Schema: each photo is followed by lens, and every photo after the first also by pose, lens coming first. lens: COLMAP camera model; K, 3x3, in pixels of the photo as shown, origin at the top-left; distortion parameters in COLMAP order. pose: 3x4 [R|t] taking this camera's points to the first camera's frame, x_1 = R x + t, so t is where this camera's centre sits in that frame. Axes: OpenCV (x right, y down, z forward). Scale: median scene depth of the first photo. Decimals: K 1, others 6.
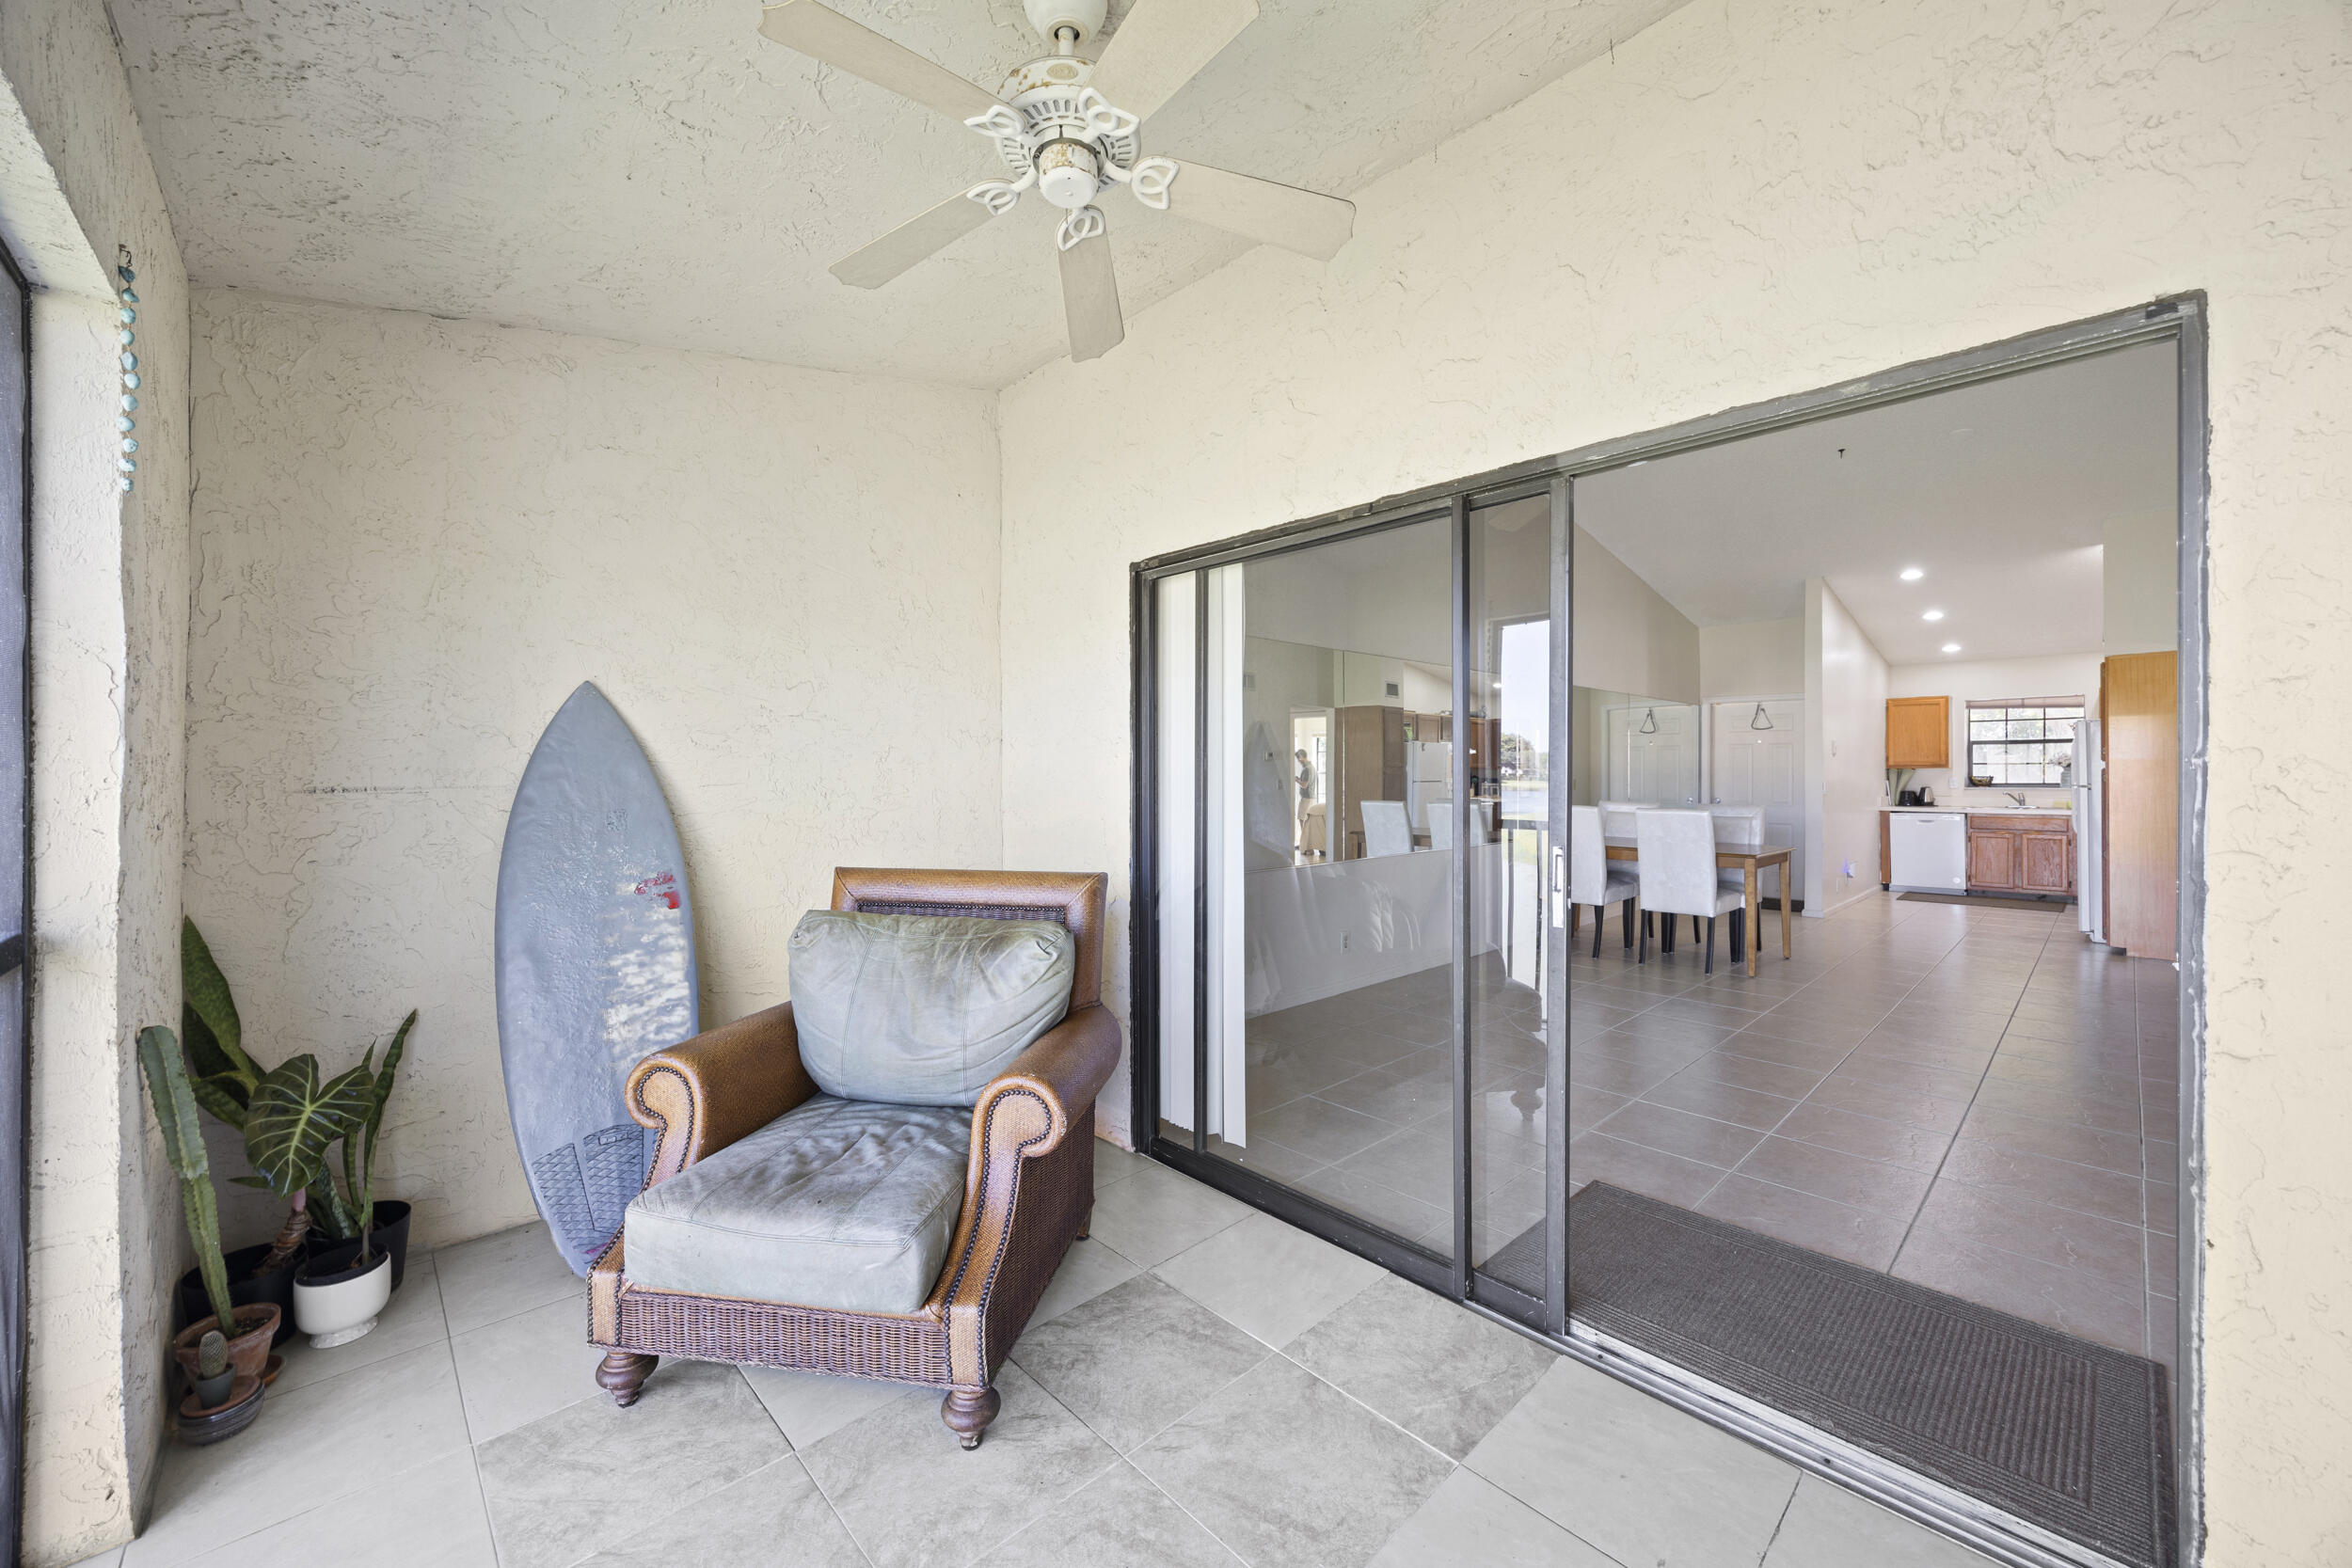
lens RADIAL K [[898.7, 0, 1182.2], [0, 898.7, 780.7], [0, 0, 1]] dist [-0.003719, 0.001165]
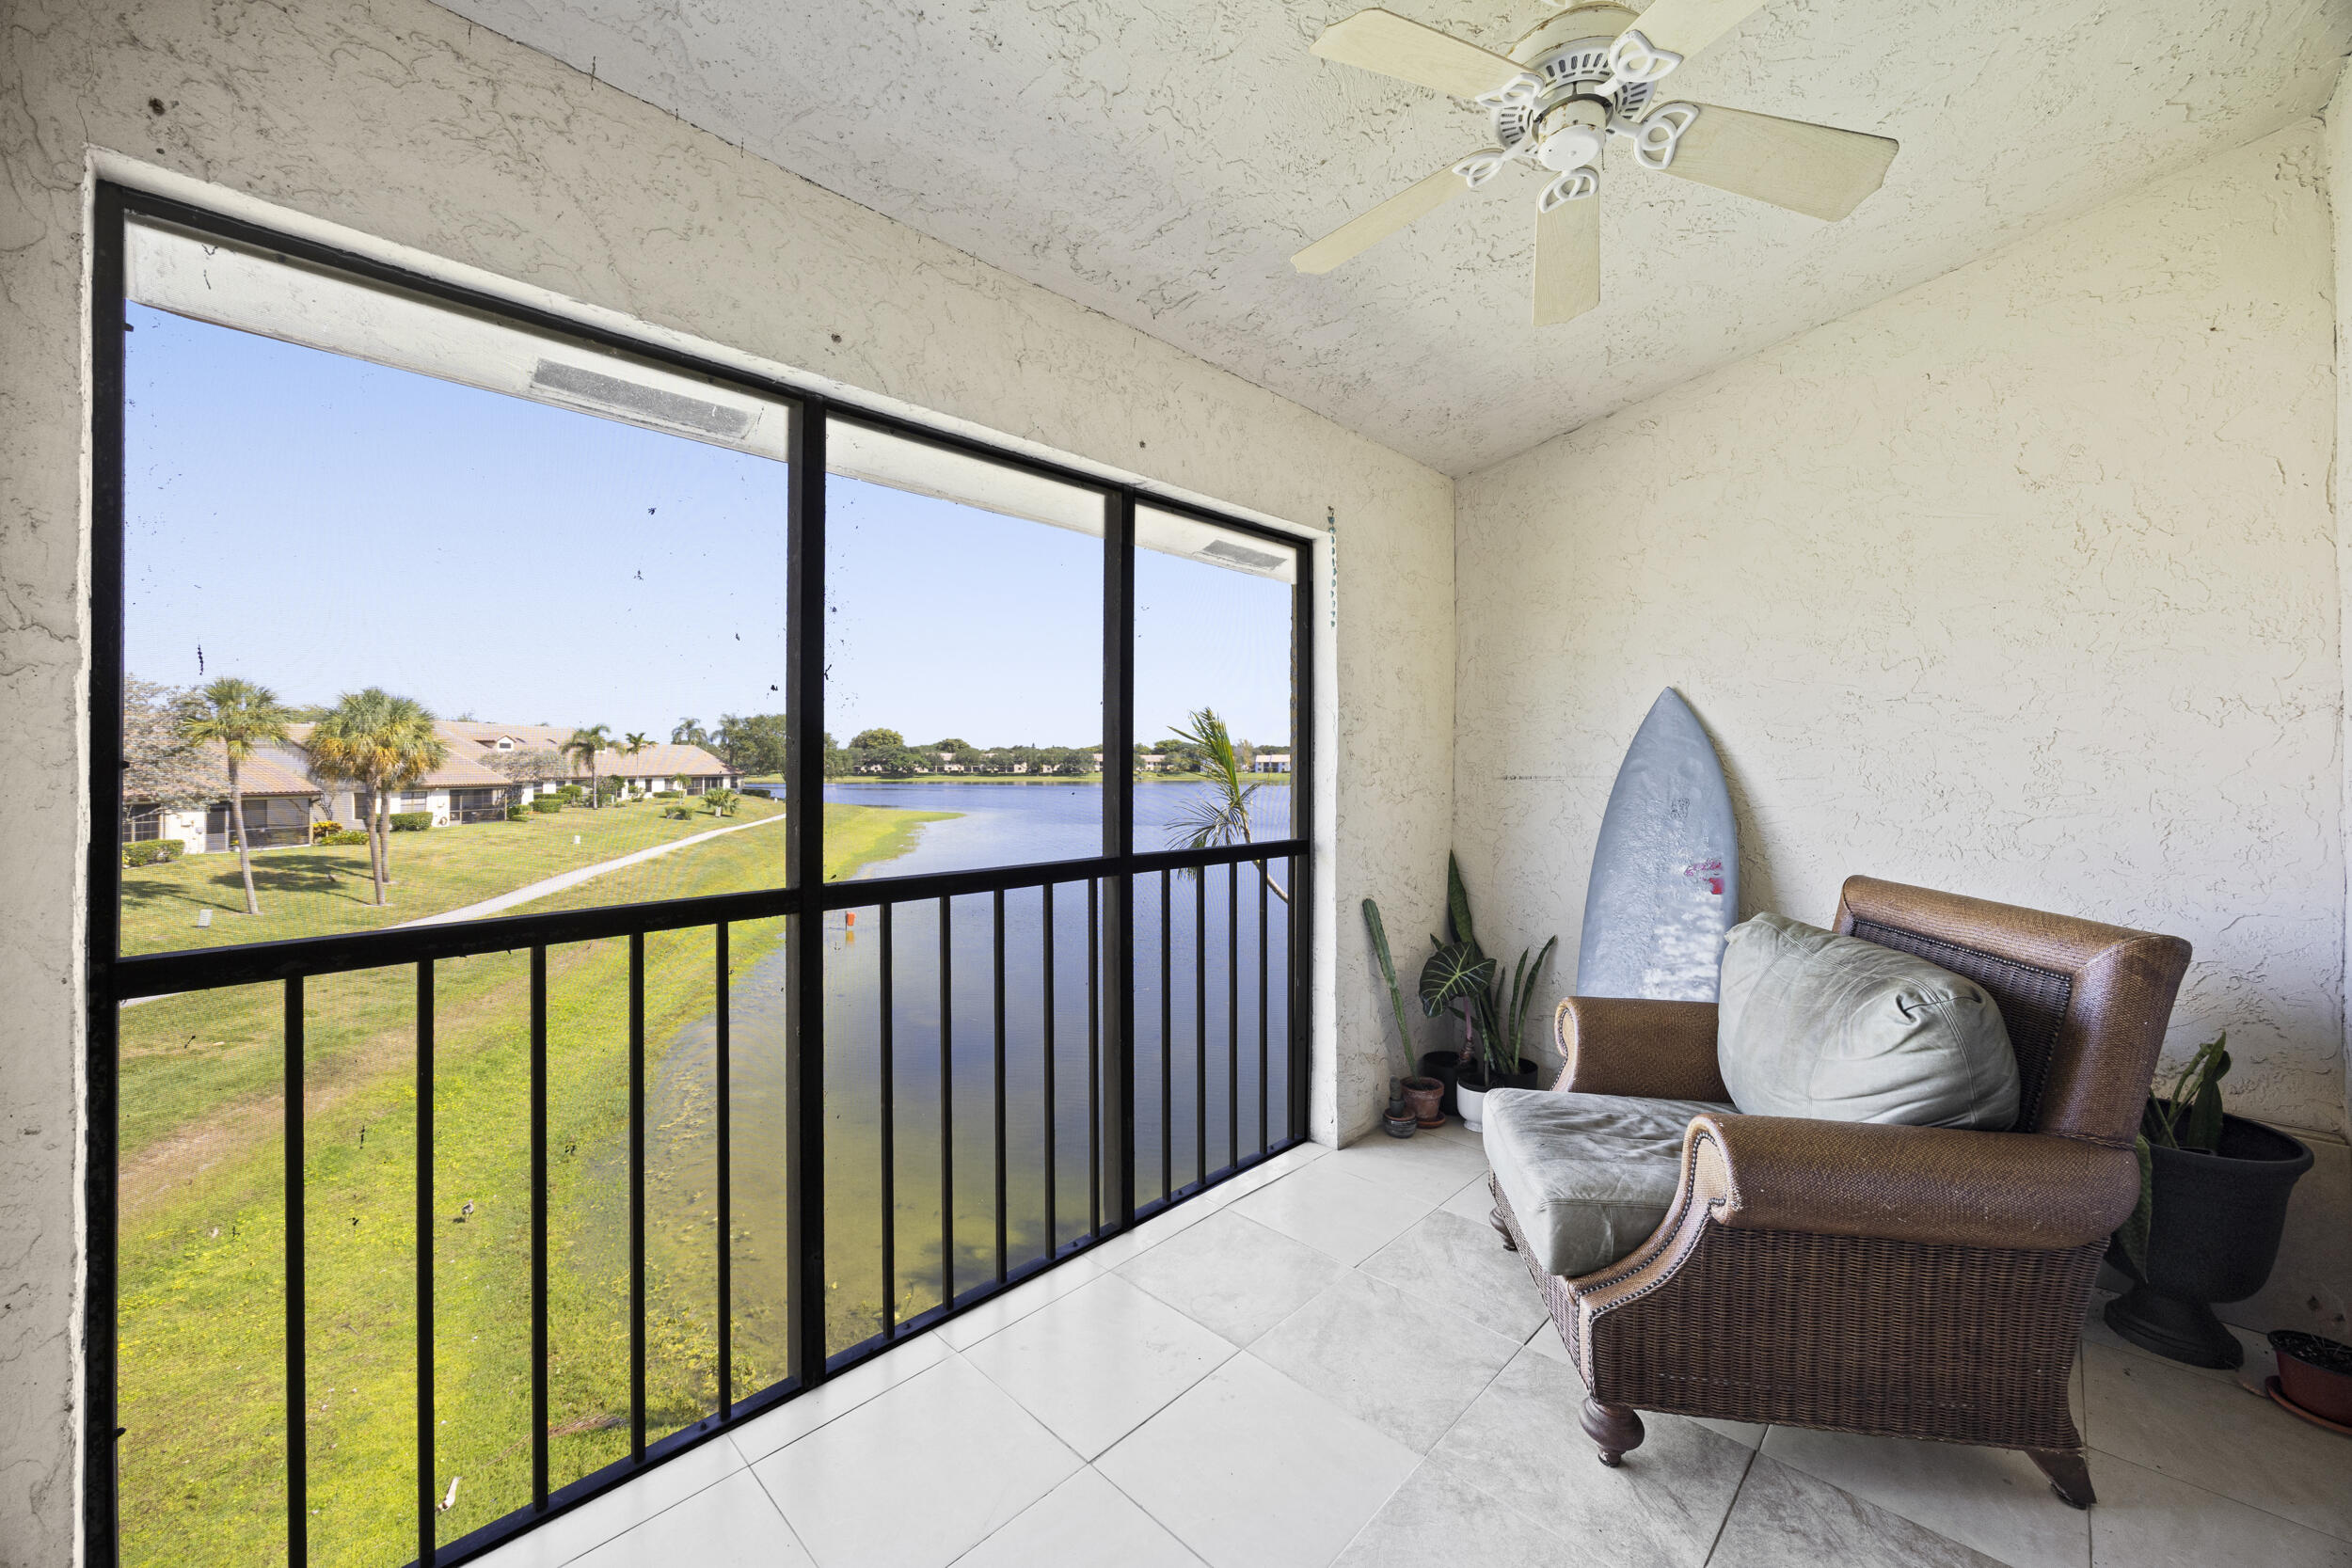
lens RADIAL K [[898.7, 0, 1178.1], [0, 898.7, 768.8], [0, 0, 1]] dist [-0.003719, 0.001165]
pose [[0.033483, 0.003795, -0.999432, 0.556790], [-0.007664, 0.999964, 0.003540, -0.005423], [0.999410, 0.007541, 0.033511, 0.387274]]
